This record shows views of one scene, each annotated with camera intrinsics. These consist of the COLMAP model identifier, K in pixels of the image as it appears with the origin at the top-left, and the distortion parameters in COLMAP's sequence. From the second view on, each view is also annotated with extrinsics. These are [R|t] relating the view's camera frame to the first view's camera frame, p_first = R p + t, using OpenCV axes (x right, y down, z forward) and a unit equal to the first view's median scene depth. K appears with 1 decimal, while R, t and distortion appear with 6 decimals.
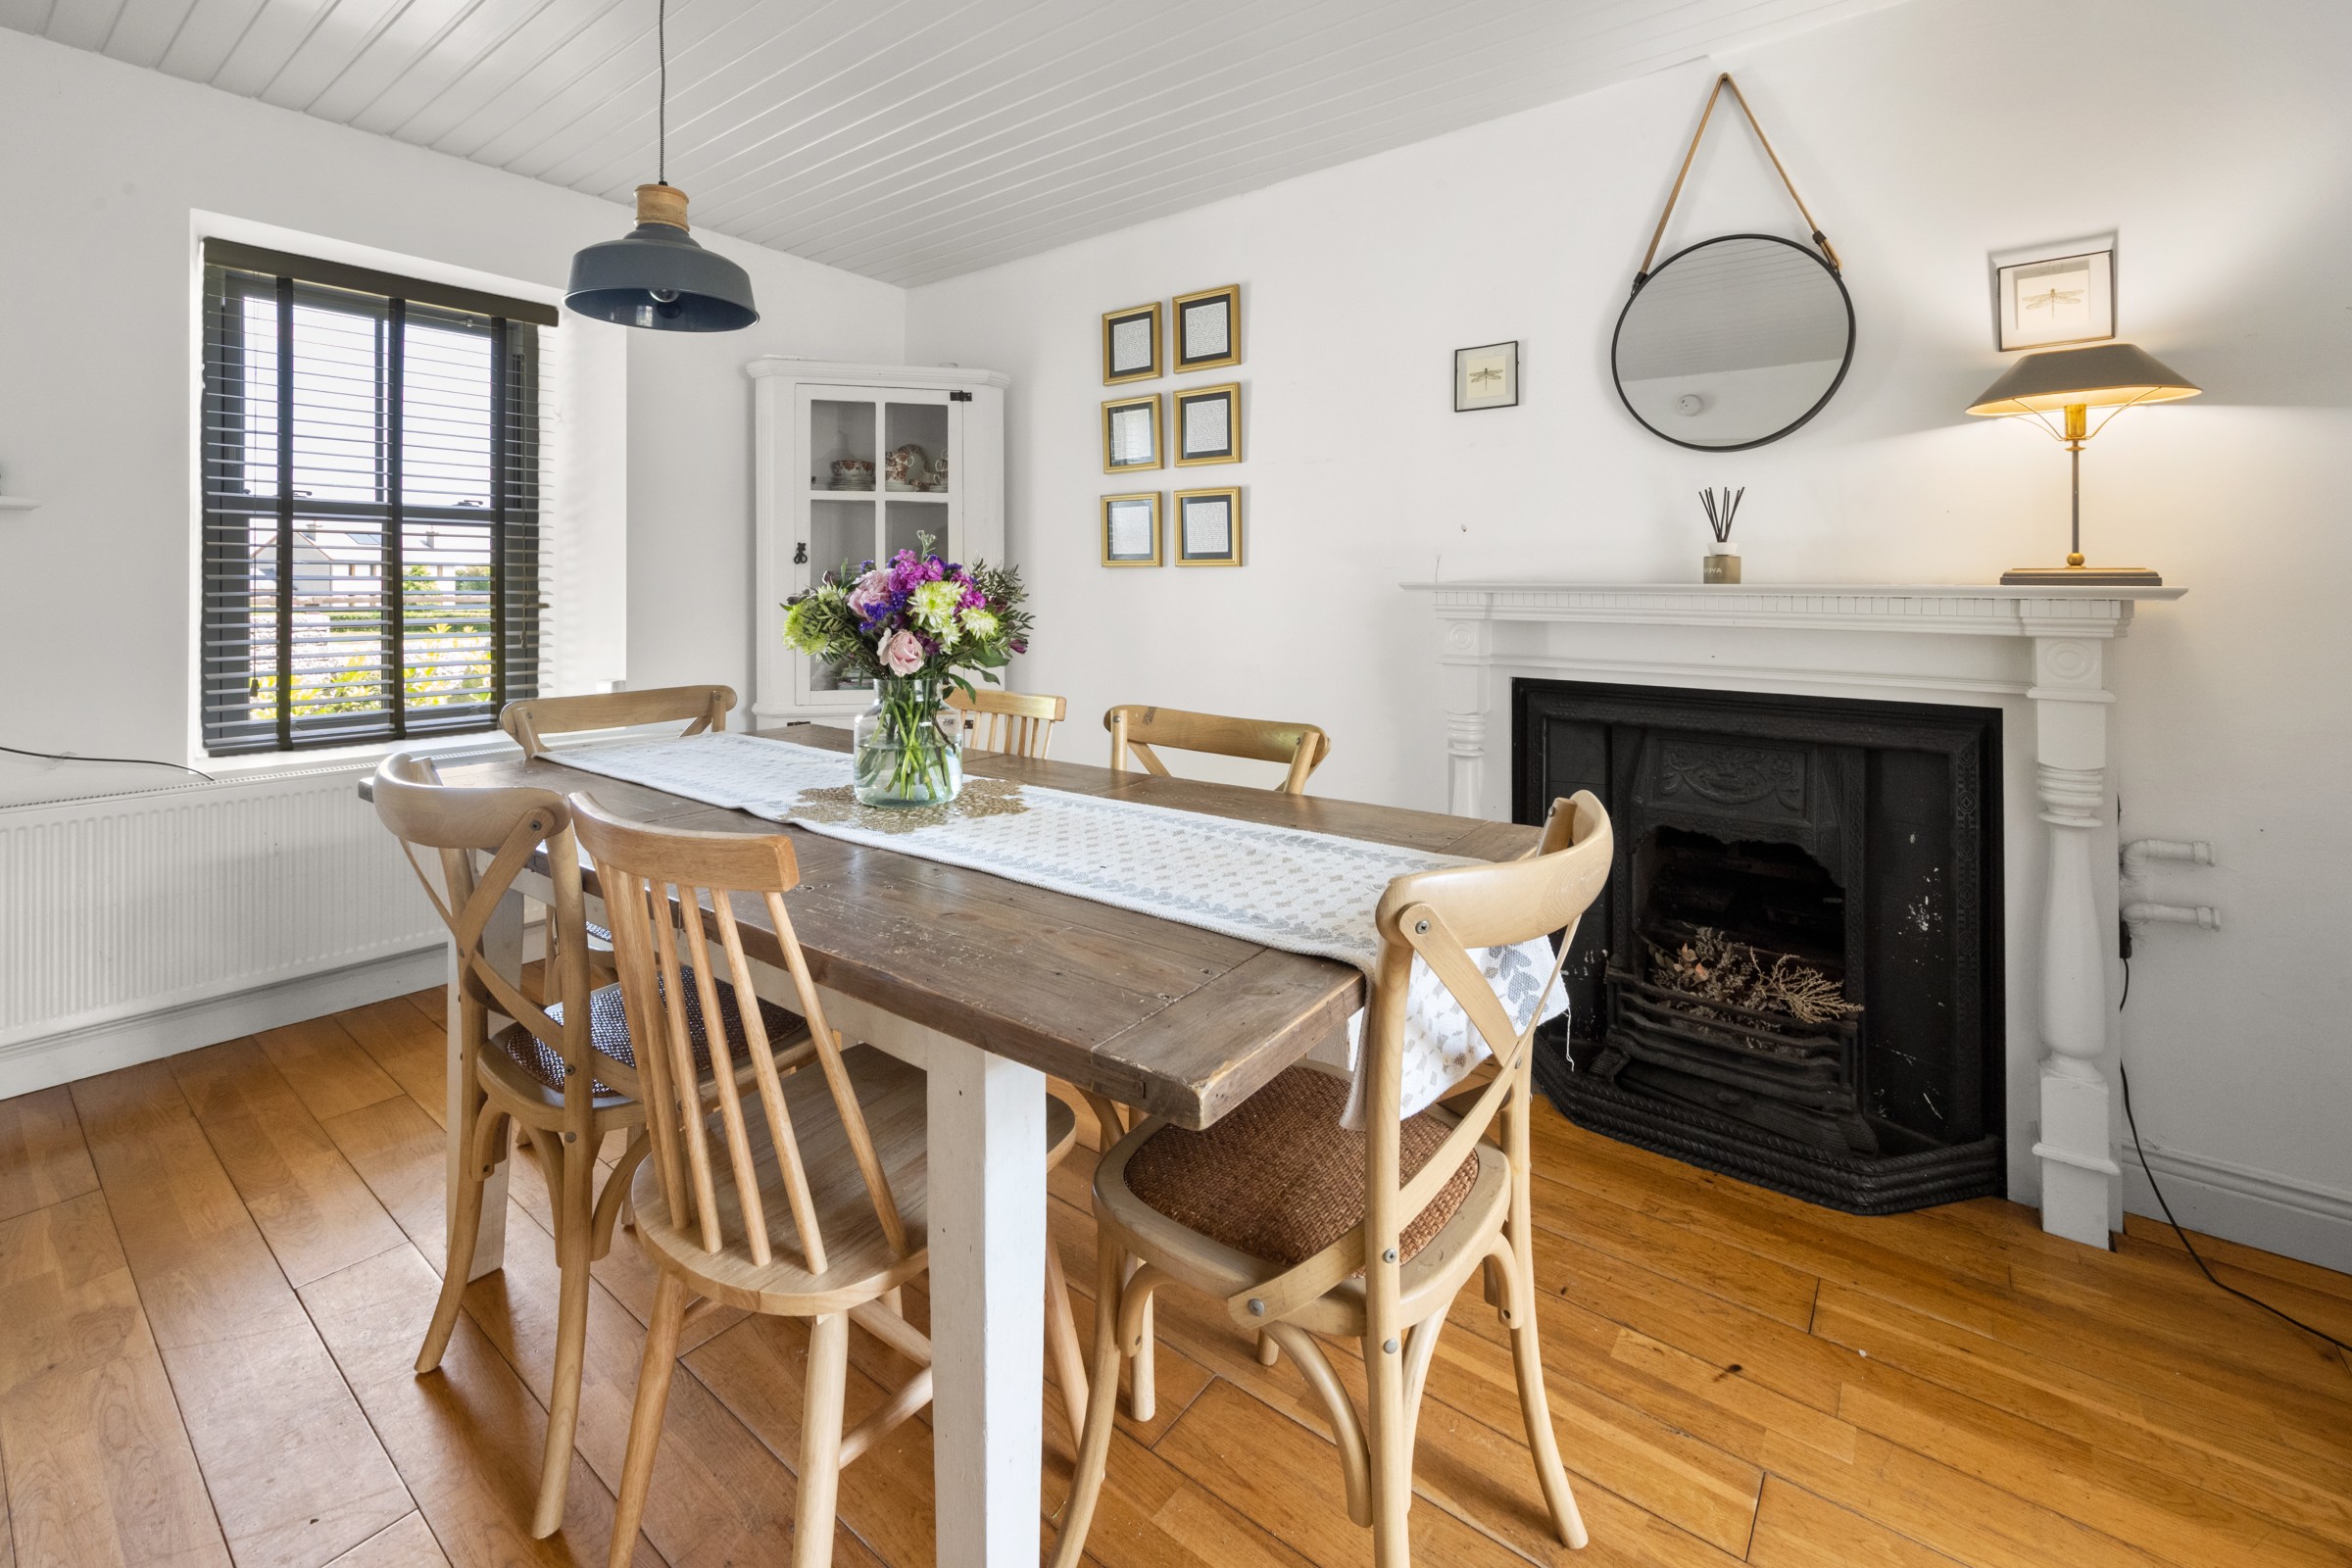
lens RADIAL K [[993.4, 0, 1168.6], [0, 993.4, 582.2], [0, 0, 1]] dist [-0.000687, -0.000084]
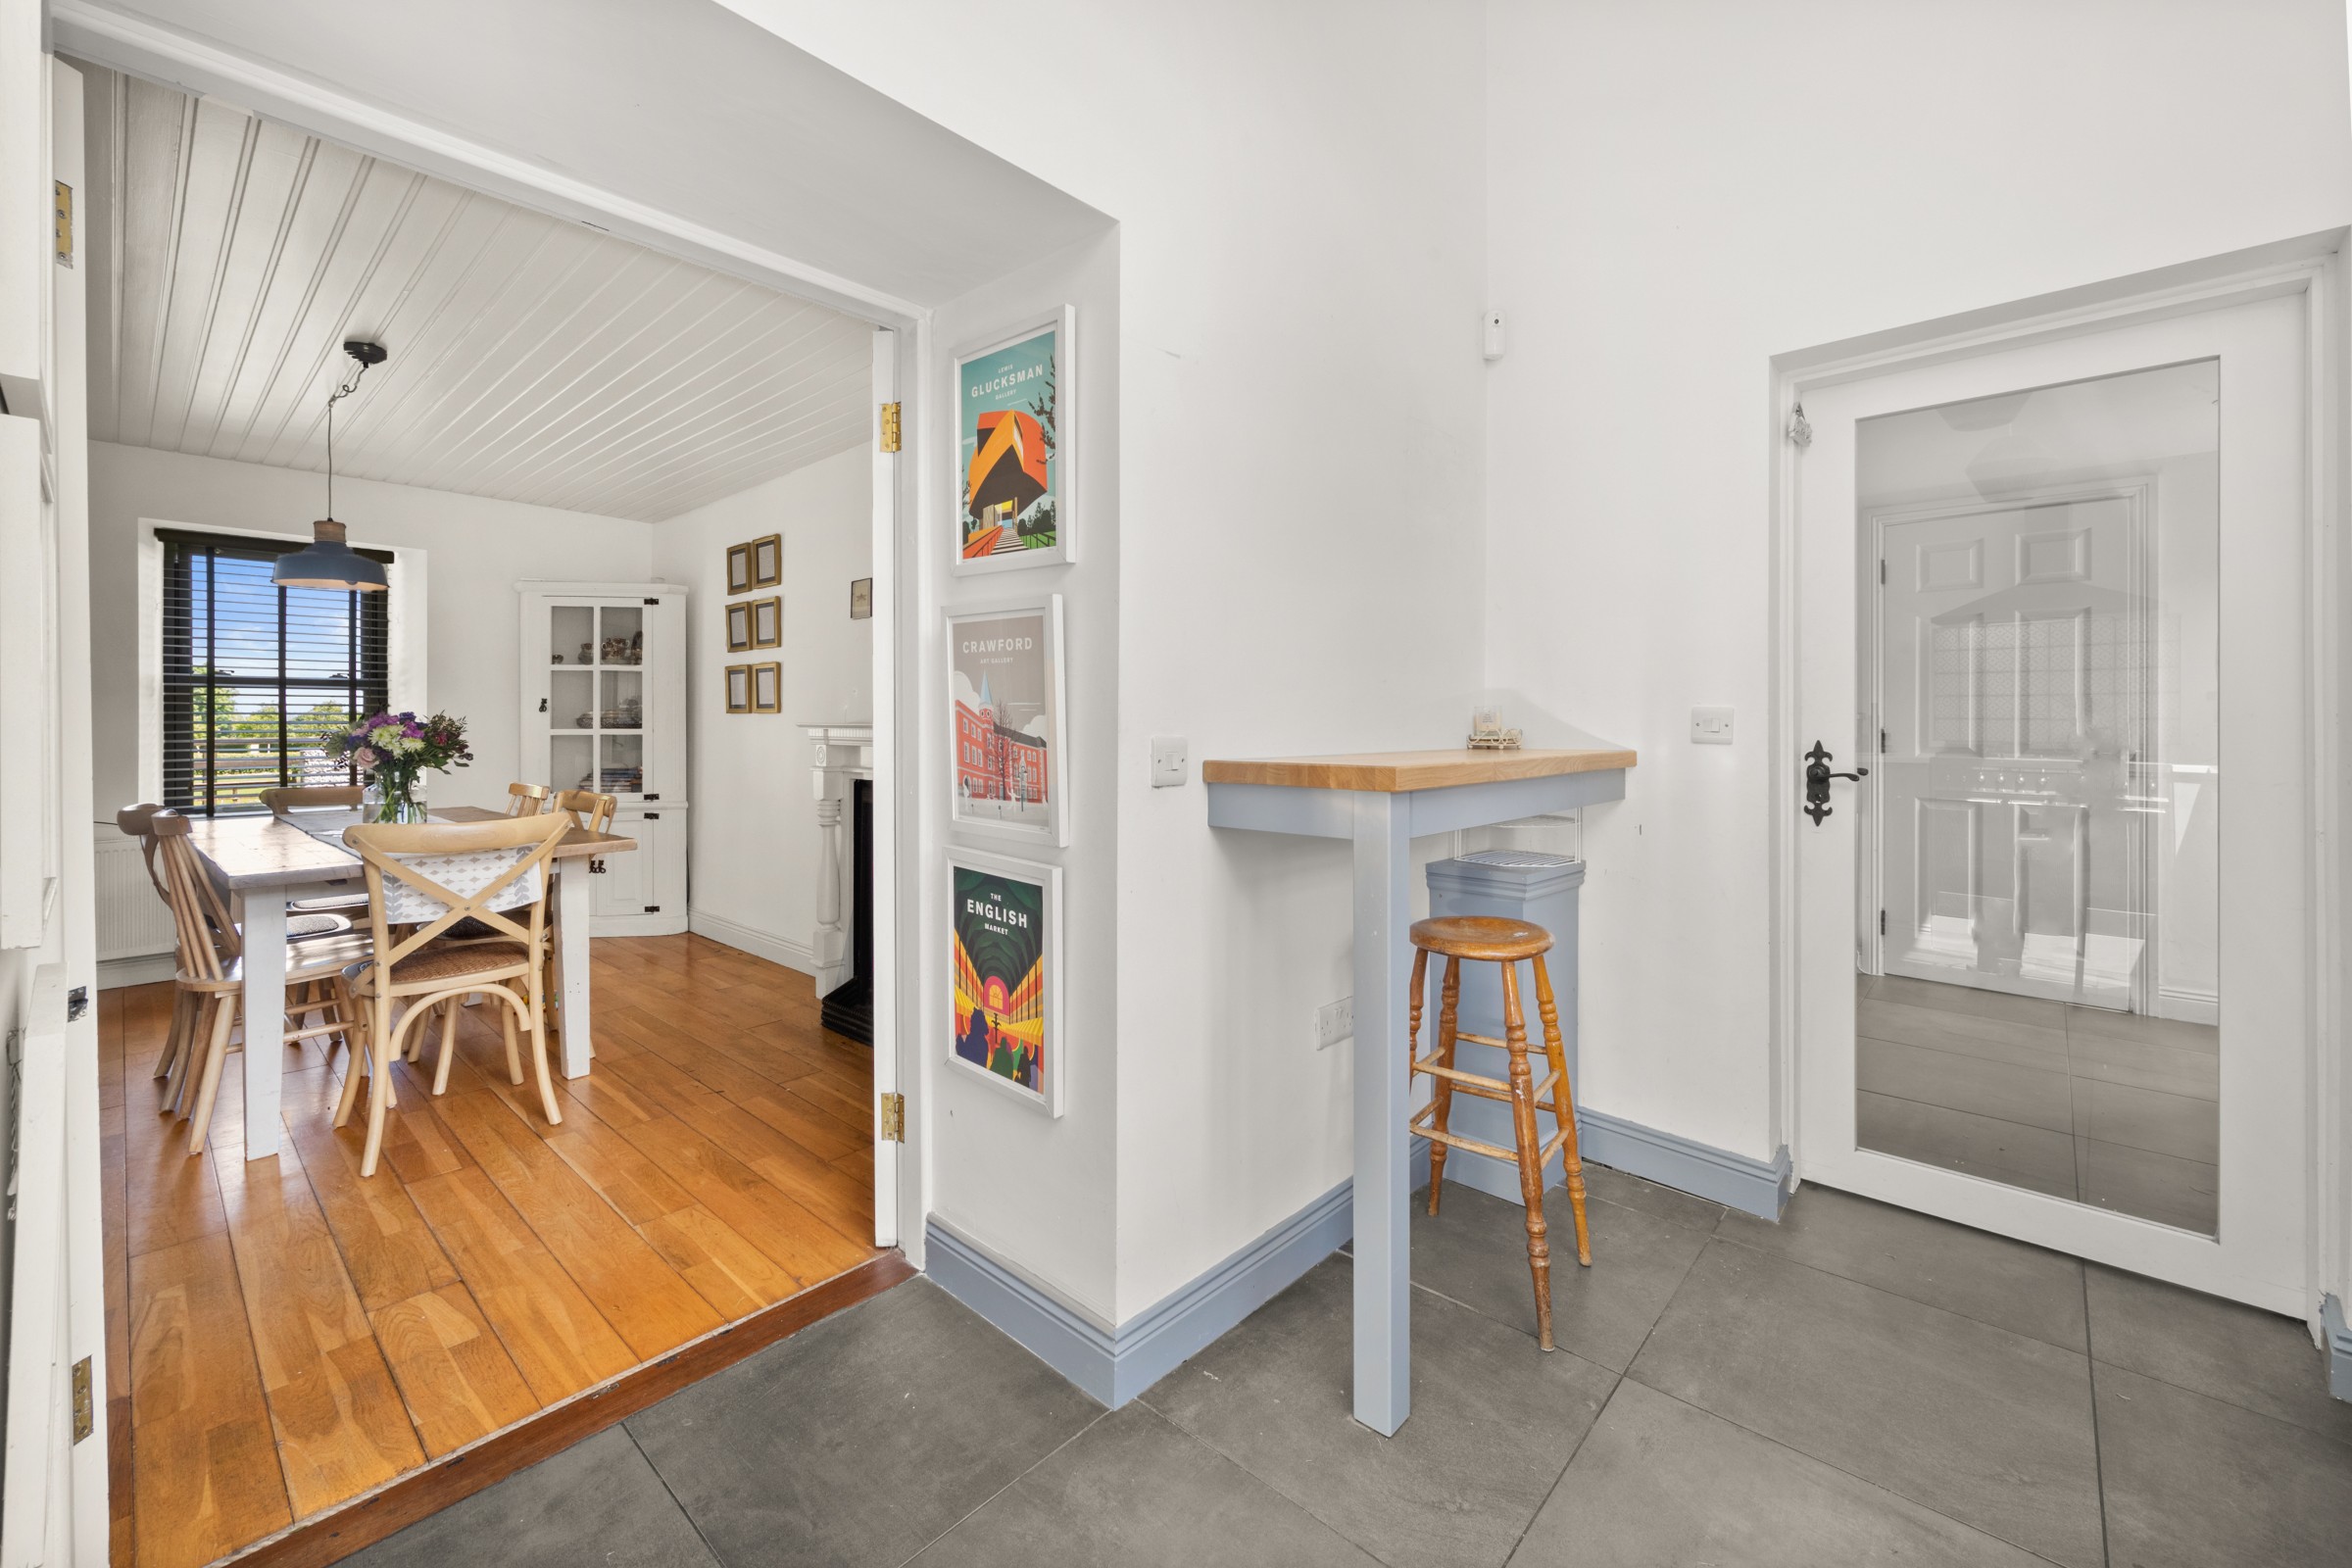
lens RADIAL K [[959.5, 0, 1180.5], [0, 959.5, 721.9], [0, 0, 1]] dist [-0.001165, -0.000016]
pose [[0.996969, -0.003444, -0.077725, 0.805872], [0.003706, 0.999988, 0.003228, -0.004157], [0.077713, -0.003506, 0.996970, -0.458789]]
